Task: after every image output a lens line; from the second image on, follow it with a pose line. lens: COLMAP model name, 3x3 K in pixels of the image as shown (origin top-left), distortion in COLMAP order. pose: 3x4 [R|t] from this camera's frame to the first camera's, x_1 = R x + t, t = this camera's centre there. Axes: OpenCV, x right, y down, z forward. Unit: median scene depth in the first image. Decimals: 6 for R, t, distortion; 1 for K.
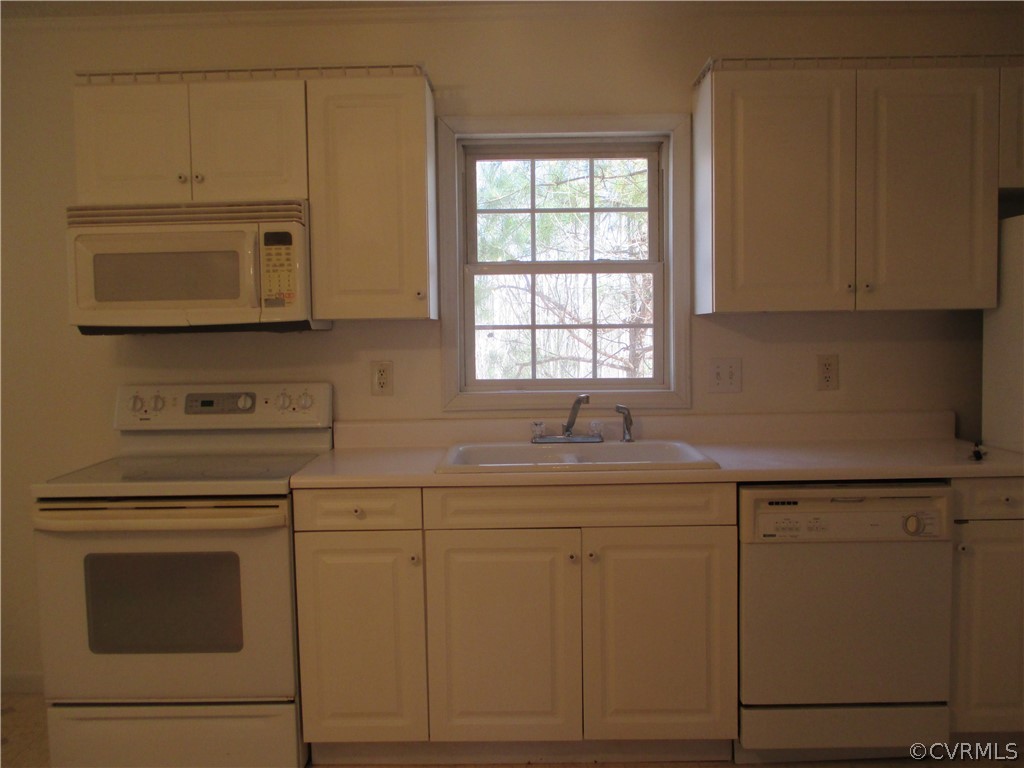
lens RADIAL K [[862.2, 0, 512.0], [0, 862.2, 384.0], [0, 0, 1]] dist [-0.021972, -0.003956]
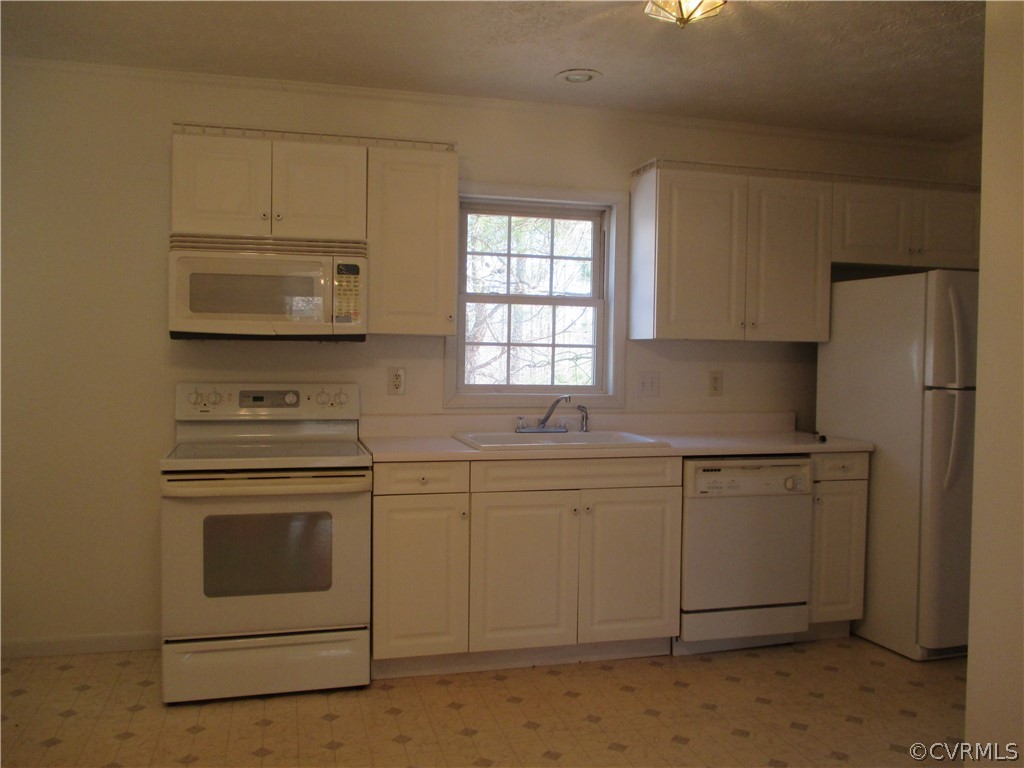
lens RADIAL K [[862.2, 0, 512.0], [0, 862.2, 384.0], [0, 0, 1]] dist [-0.021972, -0.003956]
pose [[0.961449, 0.019390, 0.274300, -0.383562], [-0.013491, 0.999636, -0.023377, 0.028026], [-0.274654, 0.018775, 0.961360, -0.294834]]
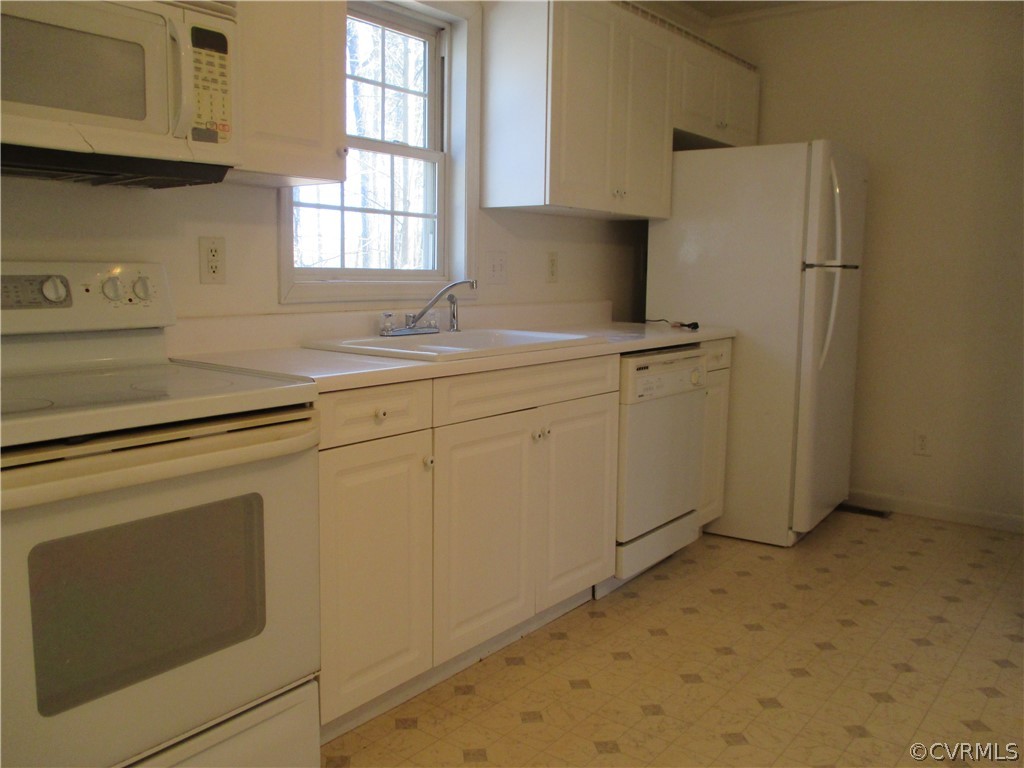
lens RADIAL K [[862.2, 0, 512.0], [0, 862.2, 384.0], [0, 0, 1]] dist [-0.021972, -0.003956]
pose [[0.600106, -0.081270, 0.795782, -0.685701], [0.026262, 0.996291, 0.081942, 0.052701], [-0.799489, -0.028275, 0.600014, 0.390640]]
